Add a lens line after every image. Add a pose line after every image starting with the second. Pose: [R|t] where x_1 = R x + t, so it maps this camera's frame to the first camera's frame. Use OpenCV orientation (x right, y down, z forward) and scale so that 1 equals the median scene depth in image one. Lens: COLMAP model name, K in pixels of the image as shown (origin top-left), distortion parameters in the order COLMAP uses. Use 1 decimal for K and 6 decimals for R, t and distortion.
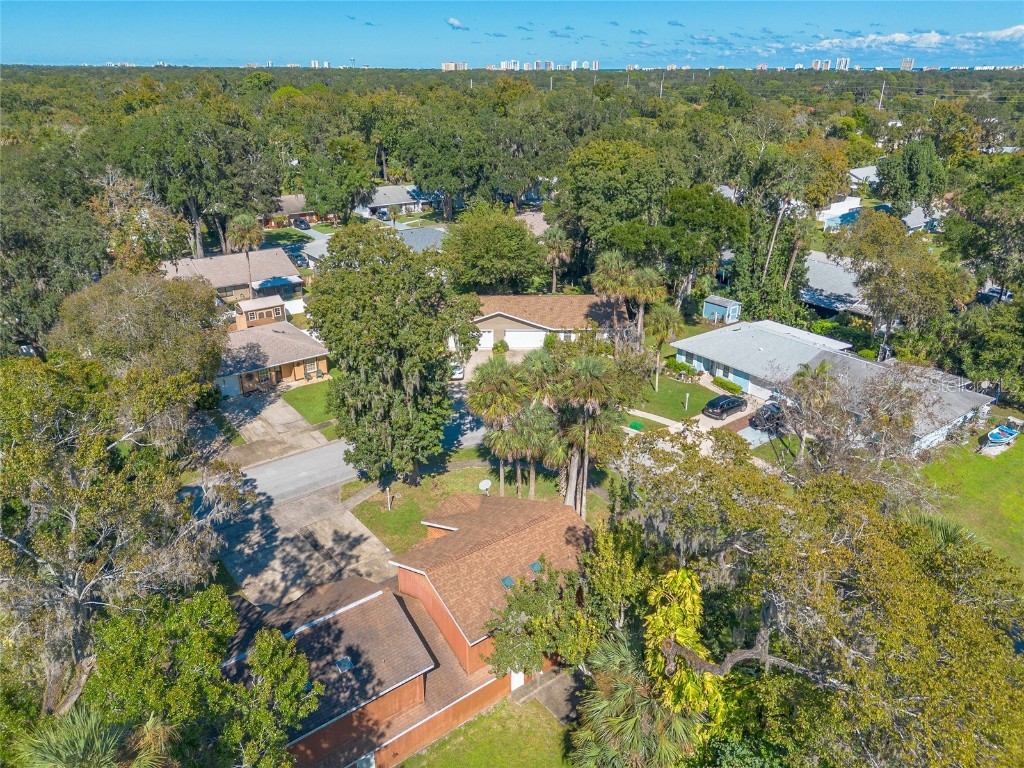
lens RADIAL K [[727.1, 0, 520.4], [0, 727.1, 382.9], [0, 0, 1]] dist [0.058363, -0.044120]
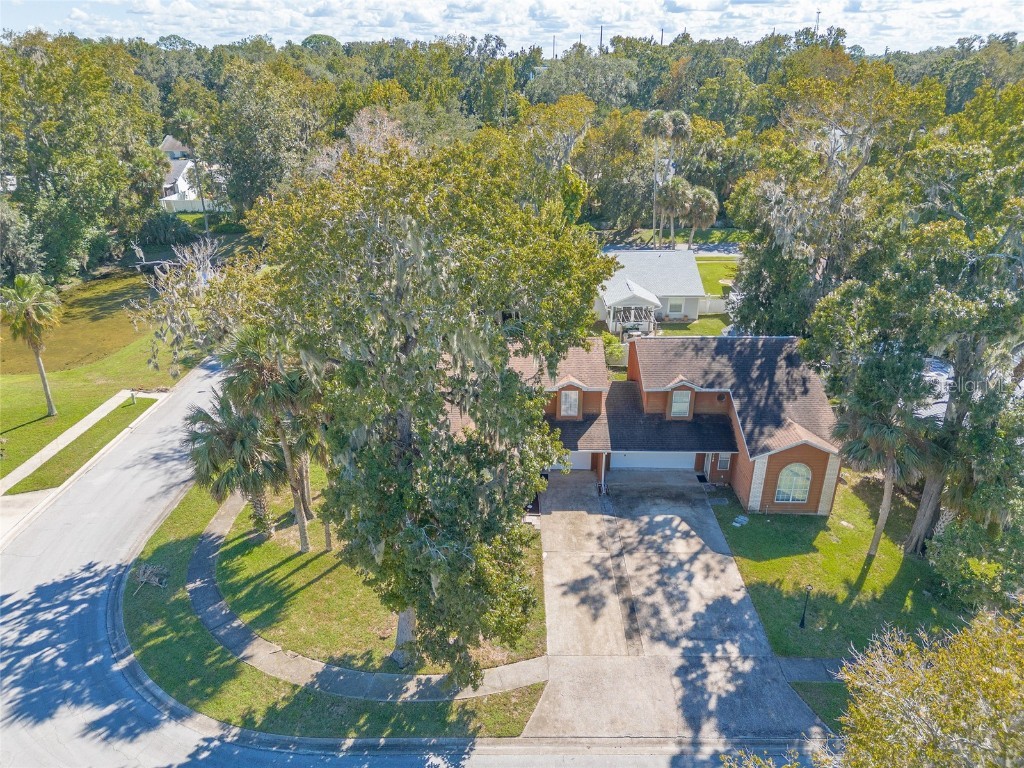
lens RADIAL K [[727.1, 0, 502.9], [0, 727.1, 379.2], [0, 0, 1]] dist [0.058363, -0.044120]
pose [[-0.780748, -0.253038, 0.571319, -0.348916], [0.245515, 0.716566, 0.652882, -0.256221], [-0.574592, 0.650004, -0.497333, 0.860818]]
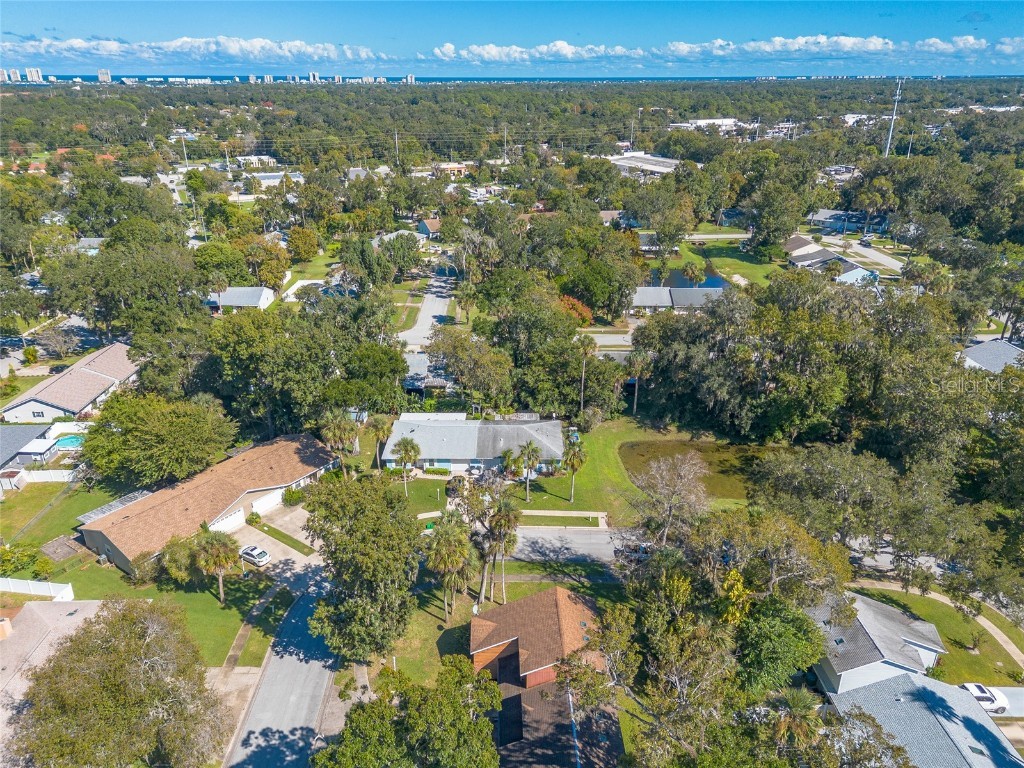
lens RADIAL K [[727.1, 0, 508.6], [0, 727.1, 381.6], [0, 0, 1]] dist [0.058363, -0.044120]
pose [[0.599217, -0.312265, 0.737177, -0.644003], [0.316221, 0.938240, 0.140393, -0.325235], [-0.735489, 0.148985, 0.660954, -0.077918]]
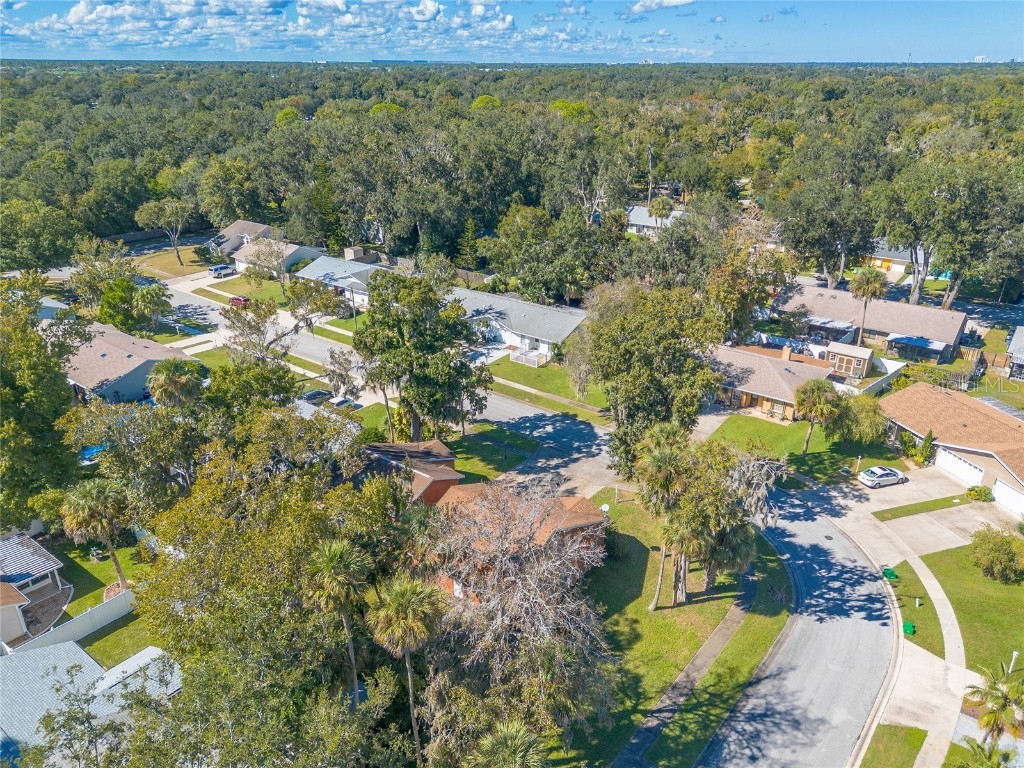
lens RADIAL K [[727.1, 0, 504.6], [0, 727.1, 389.6], [0, 0, 1]] dist [0.058363, -0.044120]
pose [[0.246300, 0.390907, -0.886864, 0.611317], [-0.381201, 0.880375, 0.282179, -0.210647], [0.891079, 0.268573, 0.365851, 0.228349]]
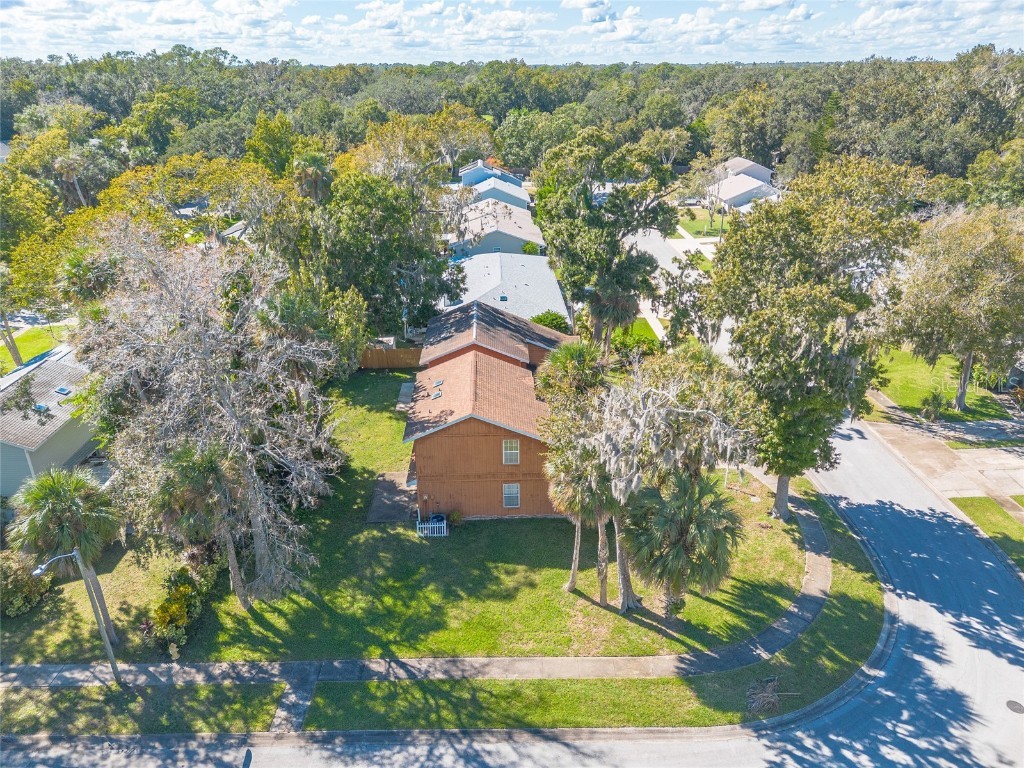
lens RADIAL K [[727.1, 0, 513.6], [0, 727.1, 378.9], [0, 0, 1]] dist [0.058363, -0.044120]
pose [[-0.590538, 0.313508, -0.743625, 0.423489], [-0.318813, 0.755873, 0.571852, -0.248159], [0.741366, 0.574777, -0.346421, 0.770666]]
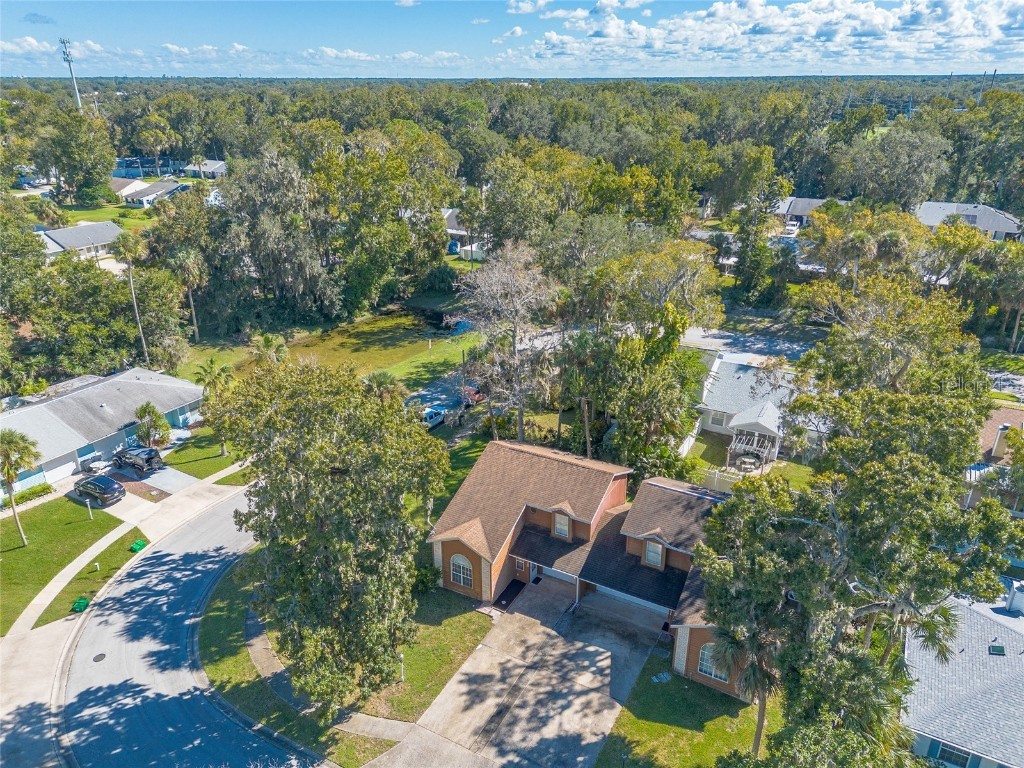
lens RADIAL K [[727.1, 0, 513.4], [0, 727.1, 377.1], [0, 0, 1]] dist [0.058363, -0.044120]
pose [[-0.389999, -0.355406, 0.849463, -0.570598], [0.360528, 0.789927, 0.496019, -0.312683], [-0.847302, 0.499702, -0.179937, 0.650364]]
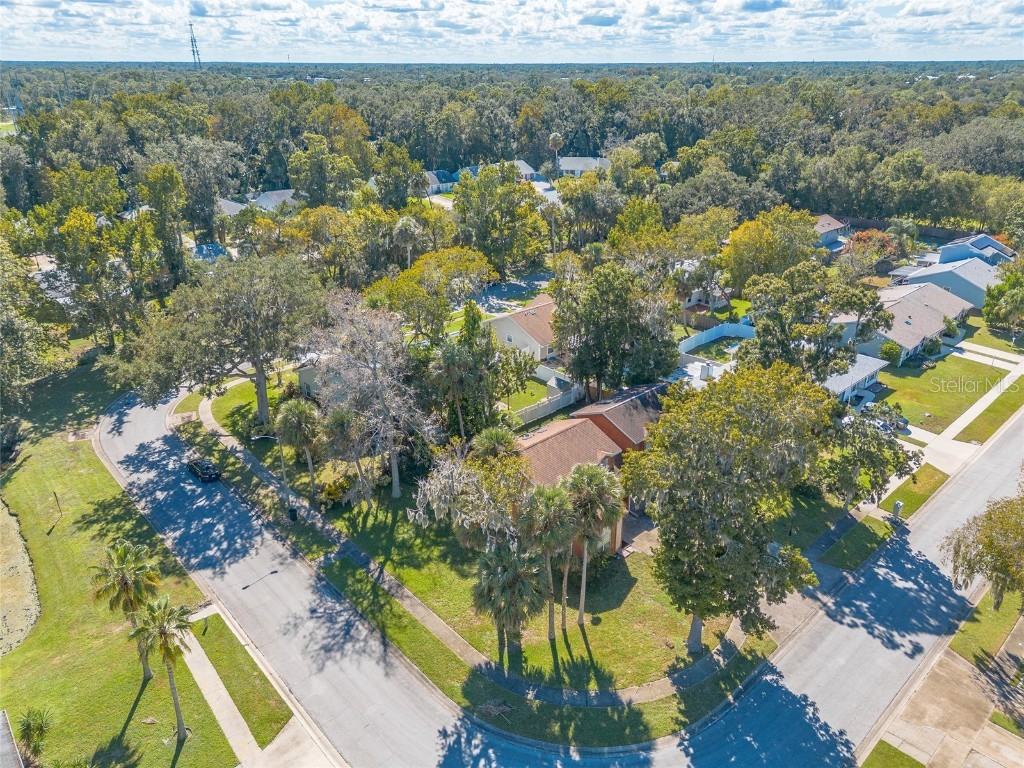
lens RADIAL K [[727.1, 0, 510.1], [0, 727.1, 393.2], [0, 0, 1]] dist [0.058363, -0.044120]
pose [[-0.996457, 0.030206, -0.078490, 0.099795], [-0.037545, 0.675352, 0.736539, -0.534463], [0.075256, 0.736876, -0.671826, 1.054471]]
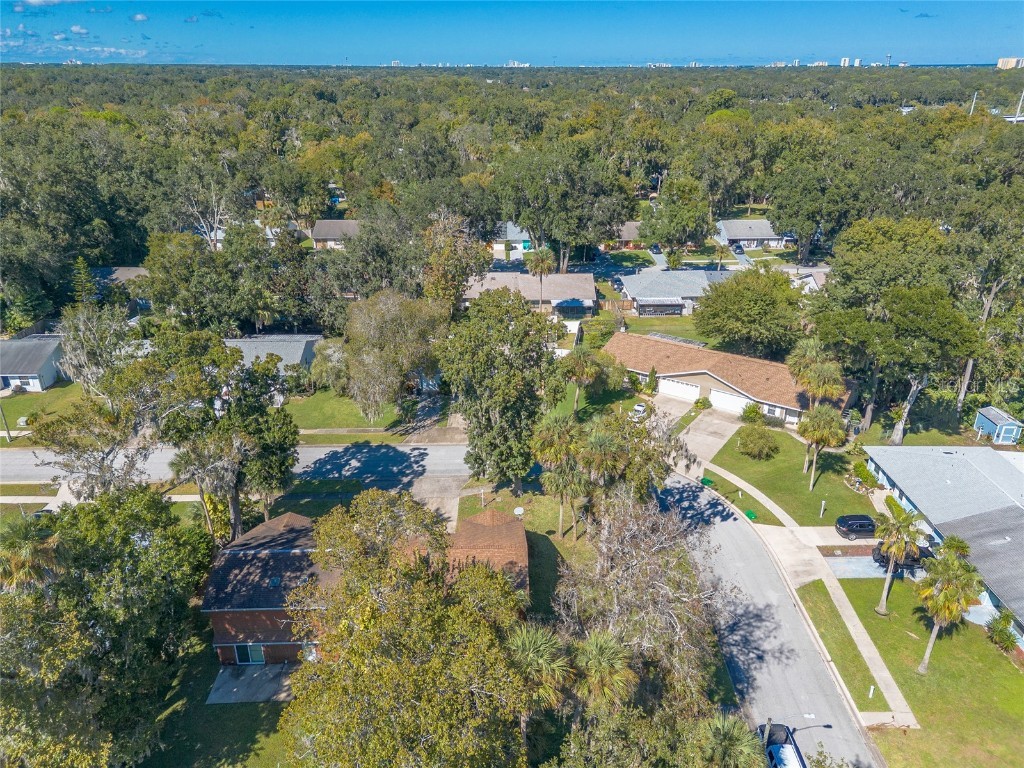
lens RADIAL K [[727.1, 0, 512.6], [0, 727.1, 387.7], [0, 0, 1]] dist [0.058363, -0.044120]
pose [[0.800153, 0.238568, -0.550310, 0.381107], [-0.234535, 0.968891, 0.079014, -0.105505], [0.552041, 0.065844, 0.831213, -0.031961]]
